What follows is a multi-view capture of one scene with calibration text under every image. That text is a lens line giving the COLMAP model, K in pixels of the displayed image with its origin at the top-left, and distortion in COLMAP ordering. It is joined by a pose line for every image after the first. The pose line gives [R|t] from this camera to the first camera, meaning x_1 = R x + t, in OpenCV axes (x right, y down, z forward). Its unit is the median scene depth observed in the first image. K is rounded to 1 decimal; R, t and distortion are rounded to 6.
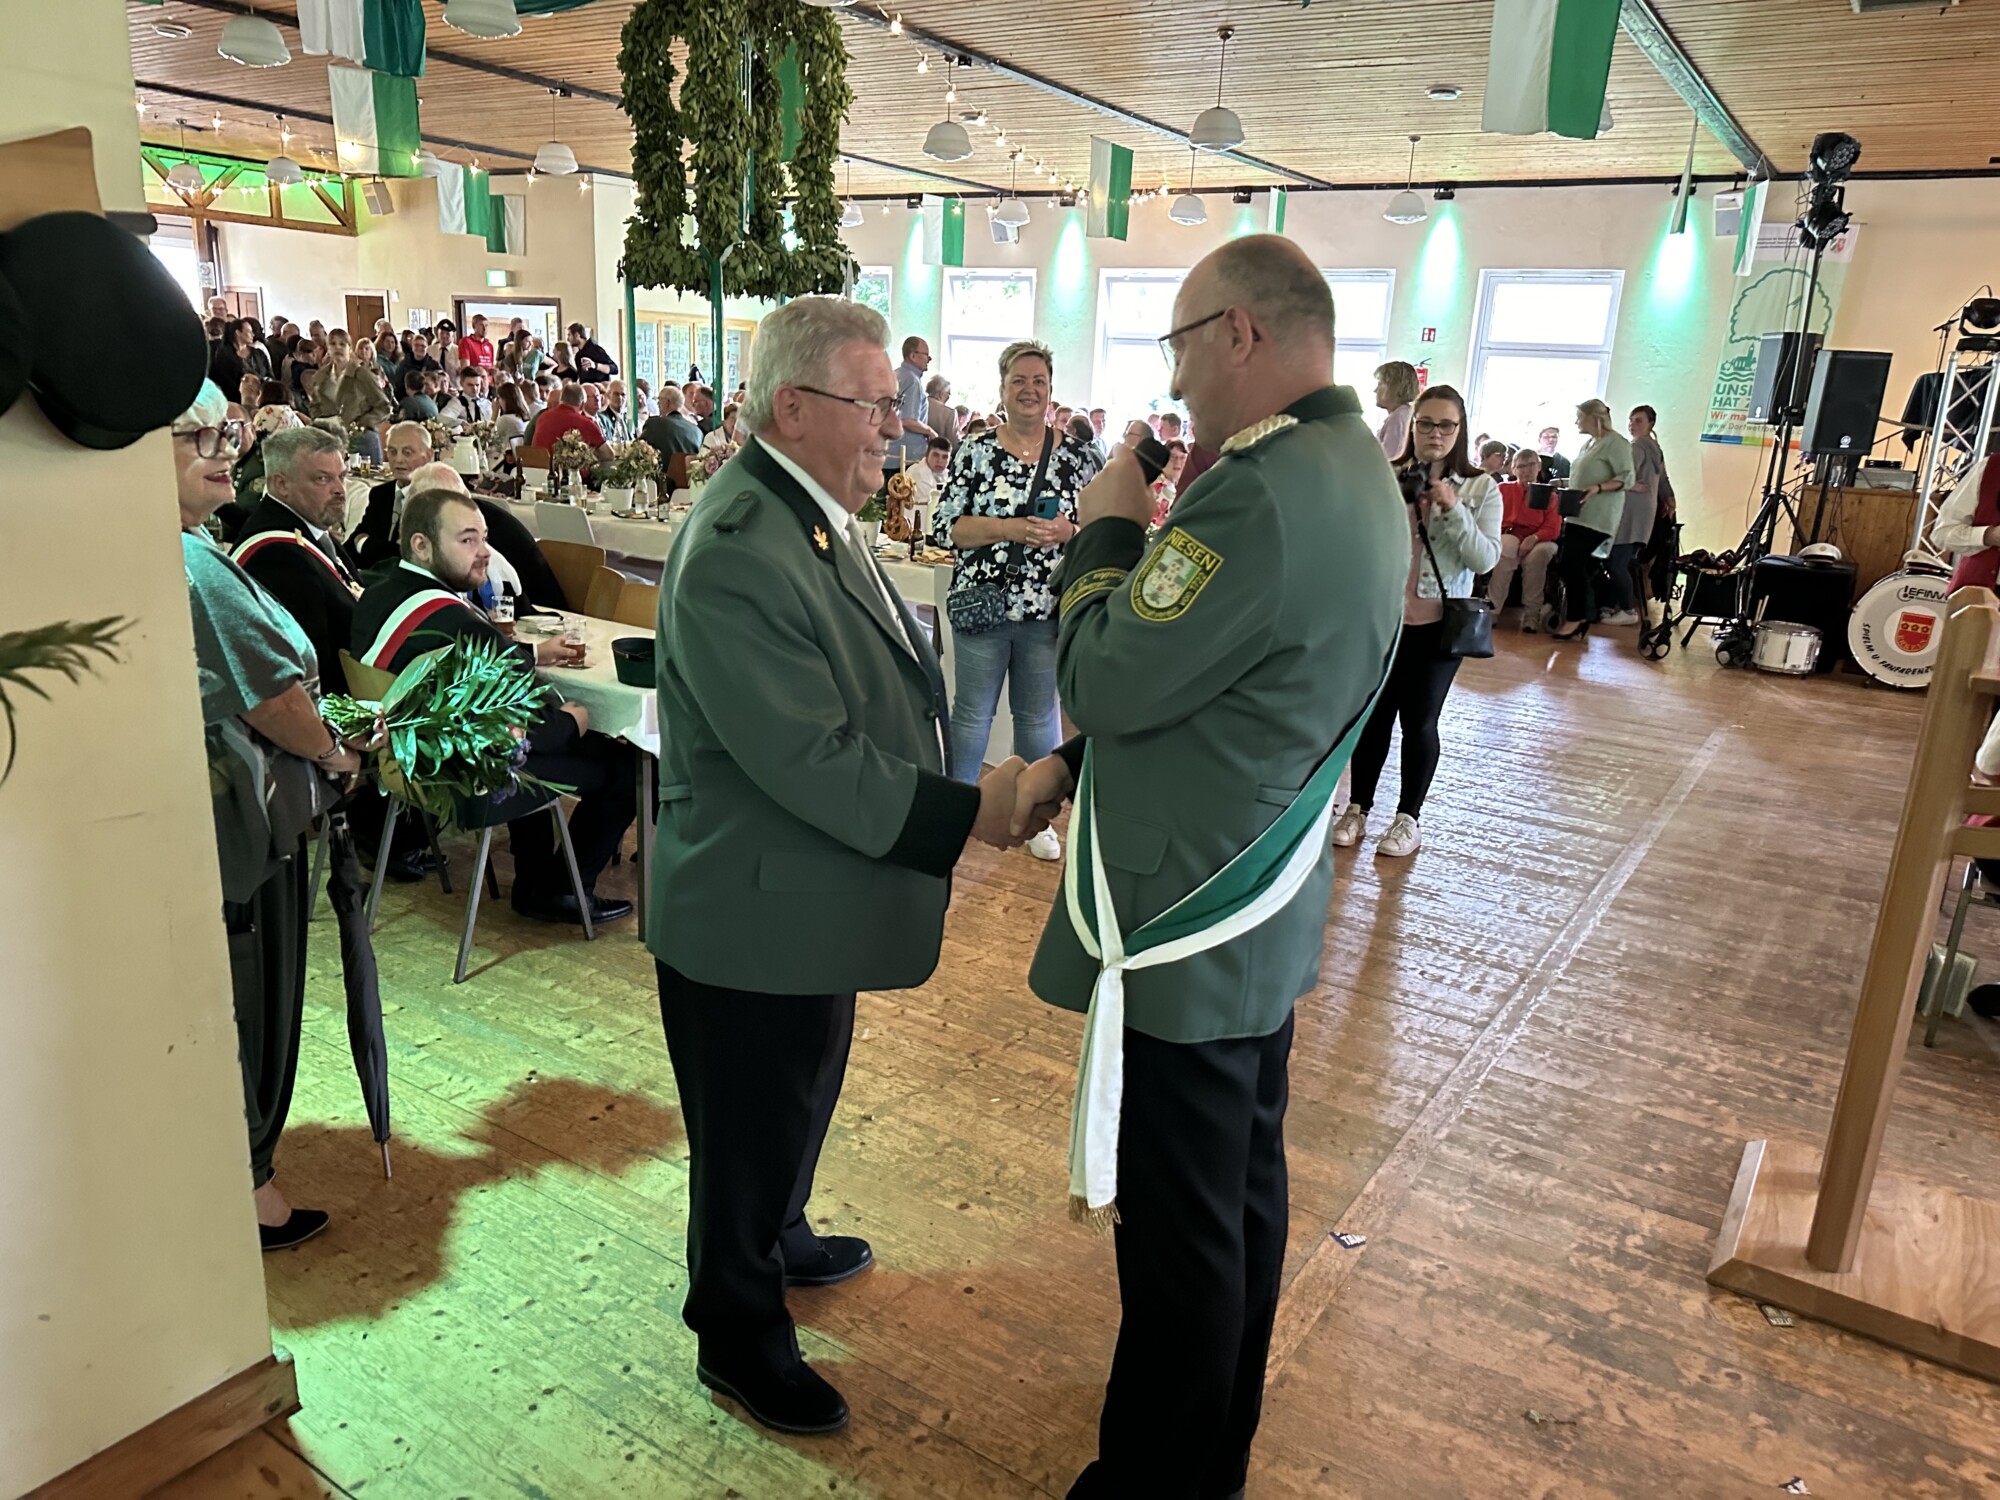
lens RADIAL K [[1415.1, 0, 1002.0], [0, 1415.1, 752.7], [0, 0, 1]] dist [0.040339, -0.043575]
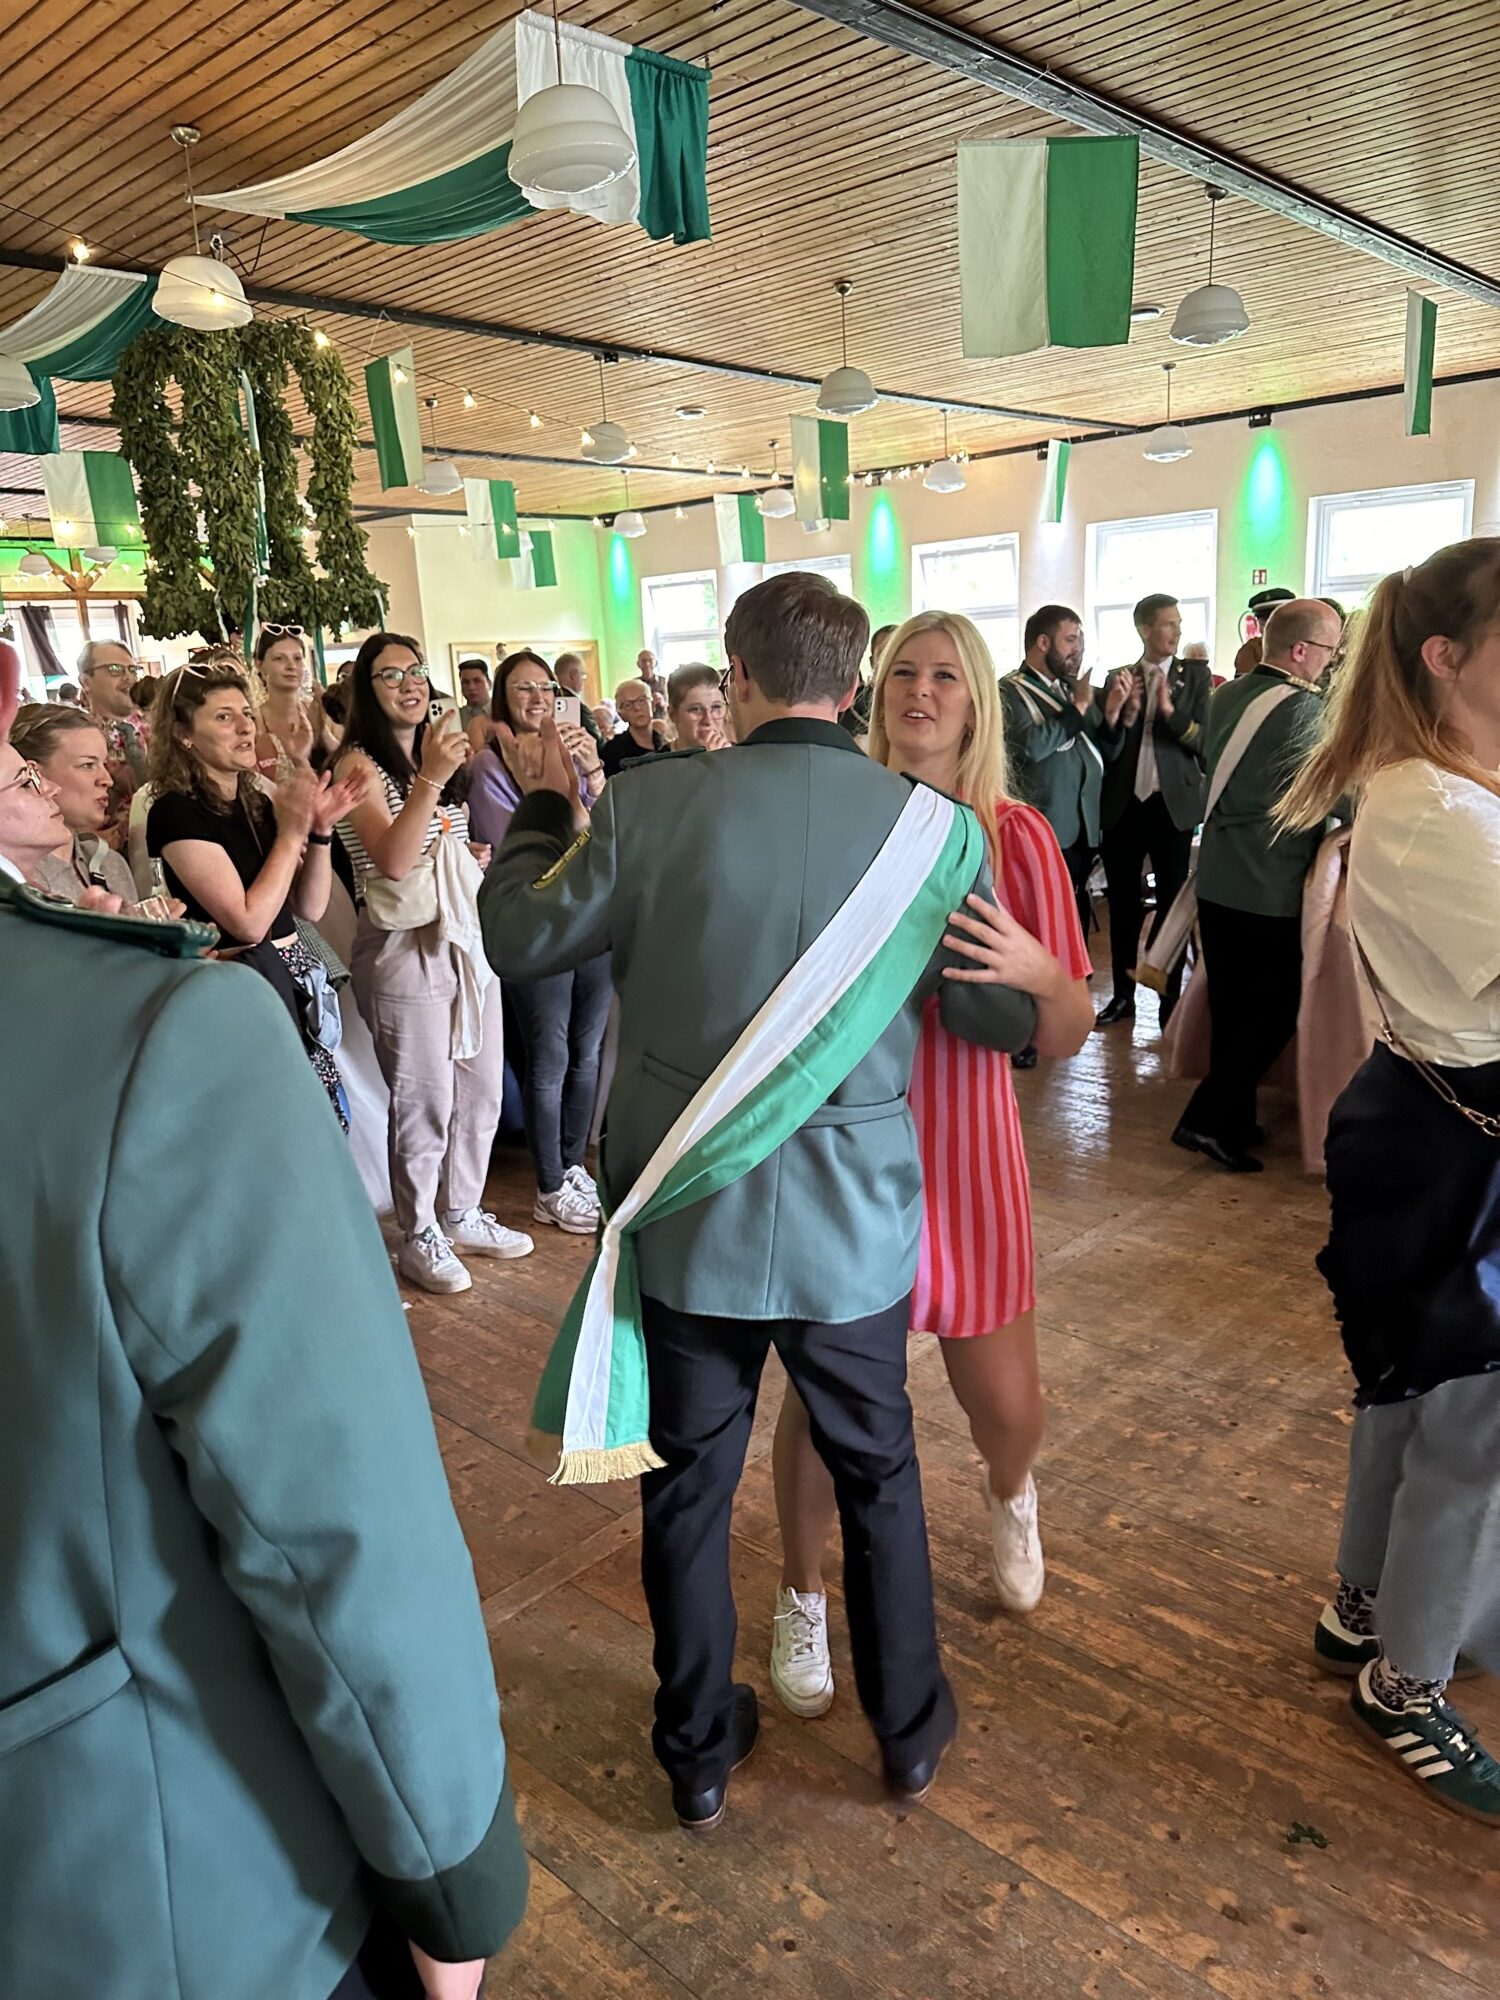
lens RADIAL K [[1415.1, 0, 739.9], [0, 1415.1, 1000.8], [0, 0, 1]] dist [0.040339, -0.043575]
pose [[0.979973, -0.057753, -0.190574, 0.198297], [0.052091, 0.998043, -0.034593, -0.019248], [0.192199, 0.023973, 0.981063, 0.091125]]
